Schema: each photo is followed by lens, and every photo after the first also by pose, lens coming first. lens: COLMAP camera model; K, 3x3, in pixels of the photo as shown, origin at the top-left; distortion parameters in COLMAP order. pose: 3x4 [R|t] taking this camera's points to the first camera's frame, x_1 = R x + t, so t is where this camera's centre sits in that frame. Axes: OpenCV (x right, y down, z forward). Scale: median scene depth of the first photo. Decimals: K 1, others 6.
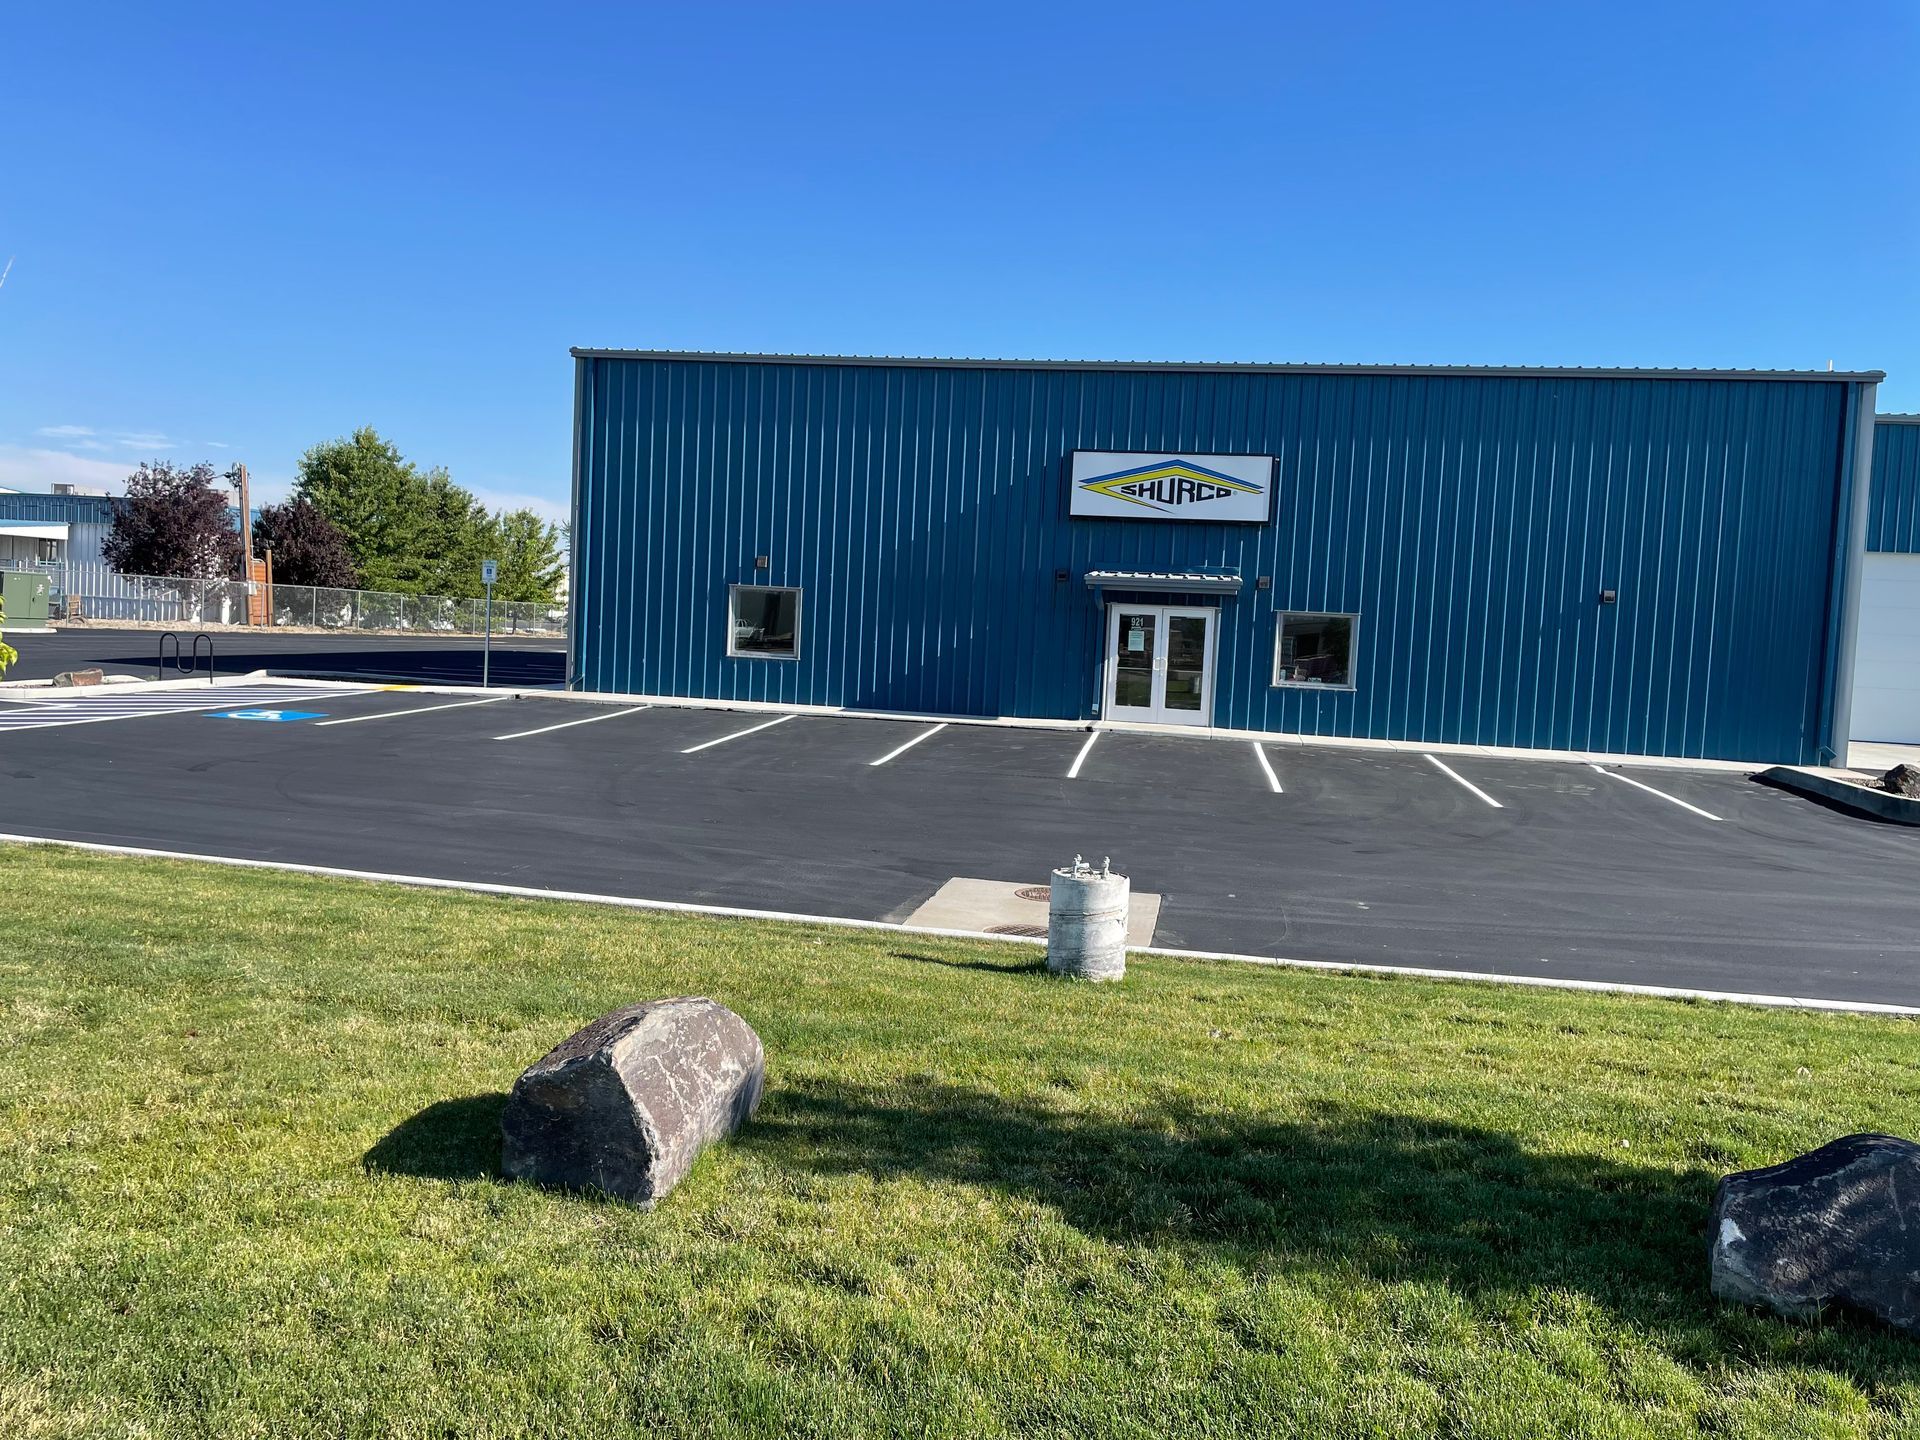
lens RADIAL K [[1461.5, 0, 972.0], [0, 1461.5, 708.1], [0, 0, 1]] dist [0.067101, -0.083777]
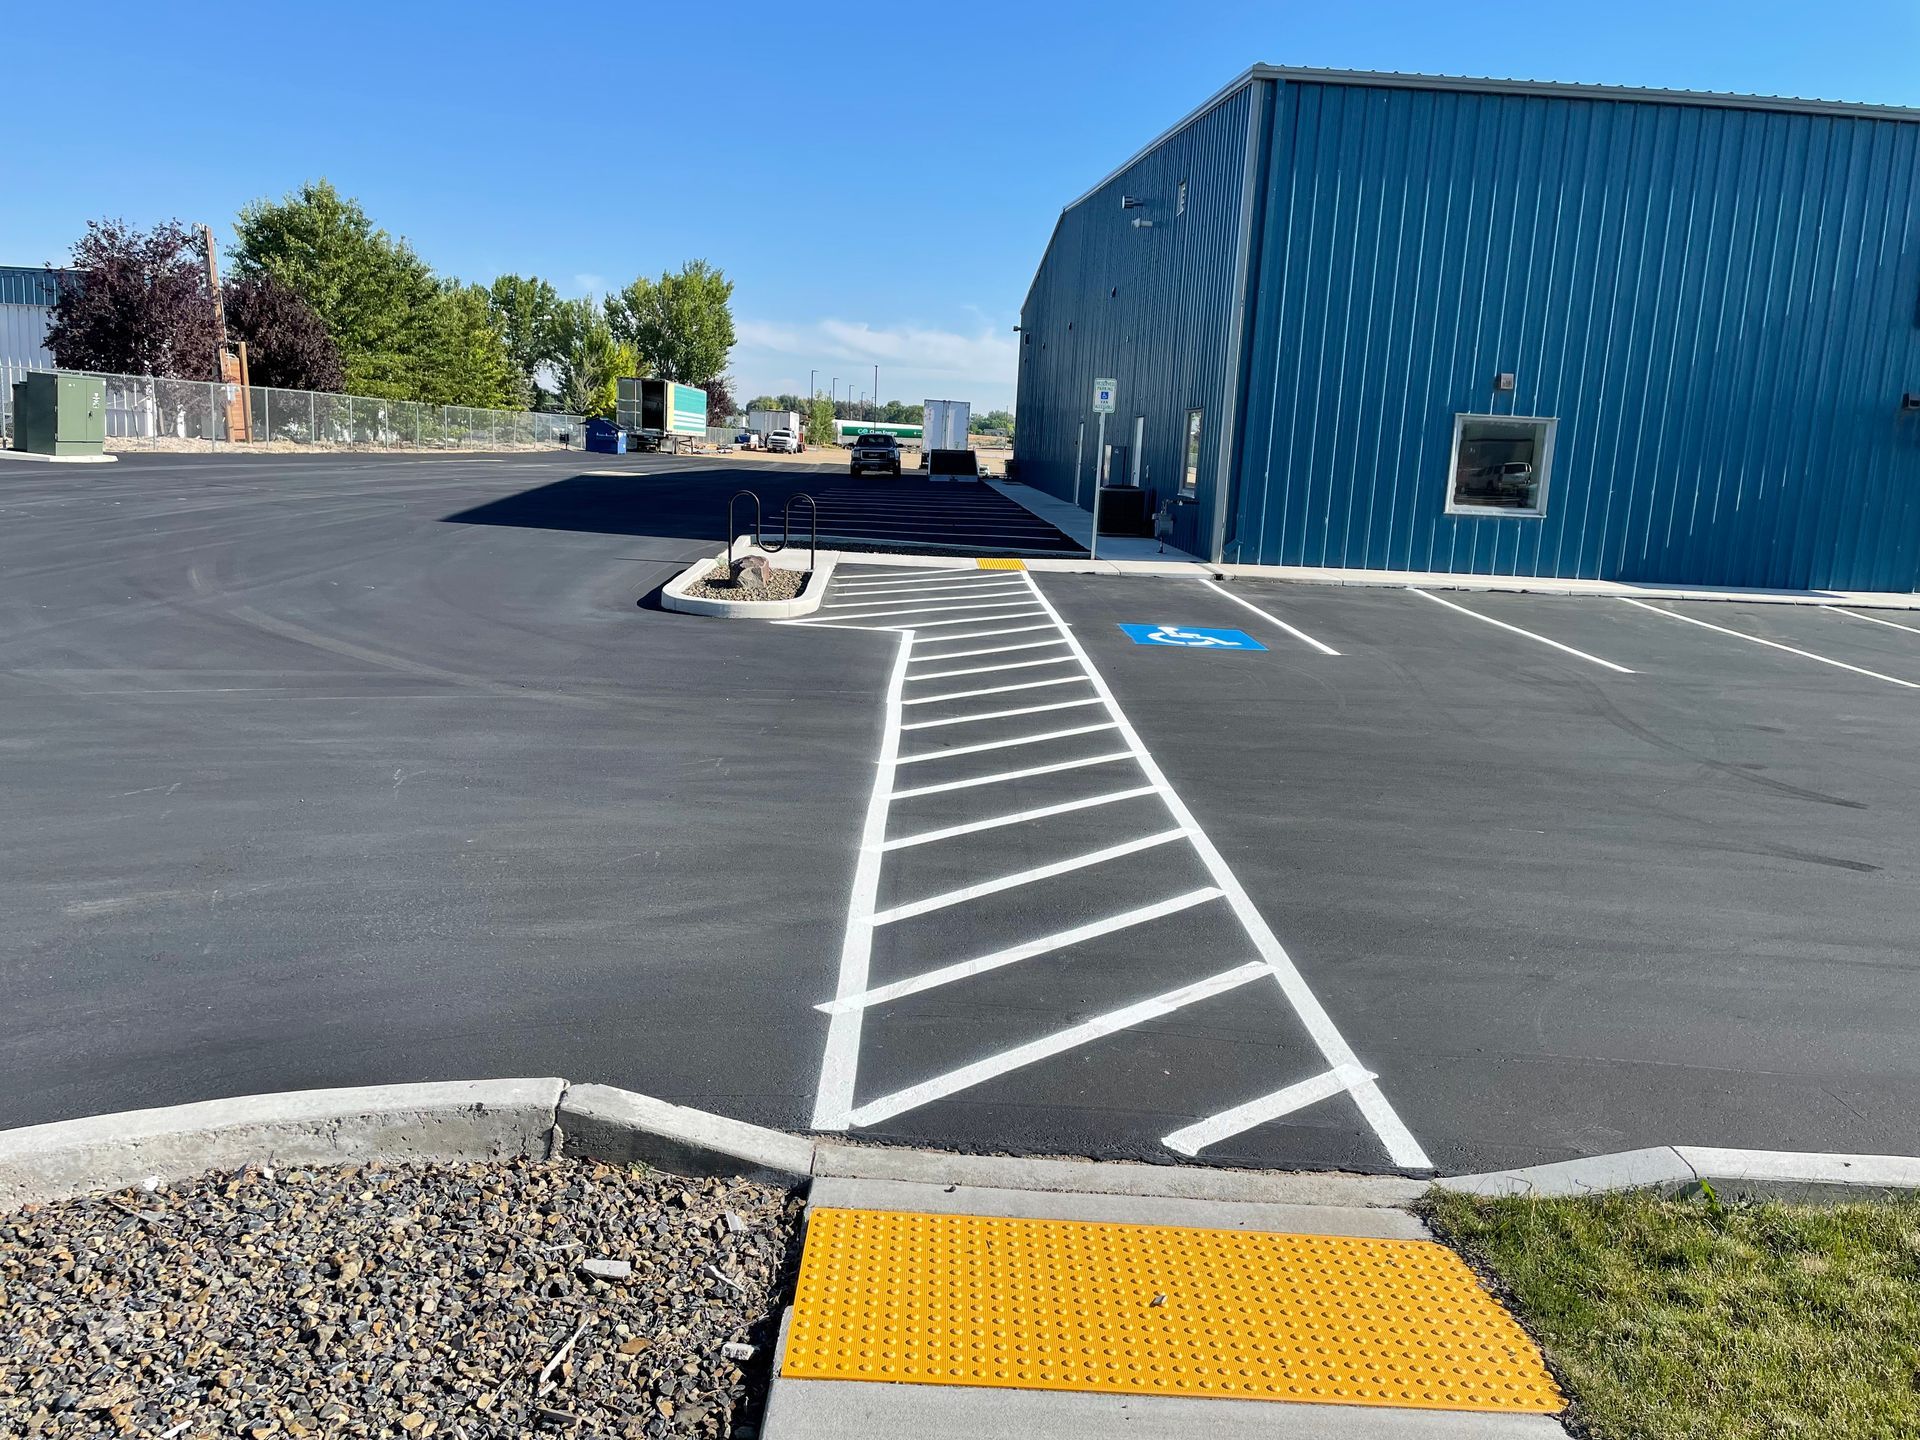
lens RADIAL K [[1461.5, 0, 960.8], [0, 1461.5, 726.0], [0, 0, 1]] dist [0.067101, -0.083777]
pose [[0.981733, -0.036966, 0.186640, -0.571764], [0.009007, 0.988874, 0.148479, -0.043655], [-0.190052, -0.144086, 0.971143, 0.321051]]
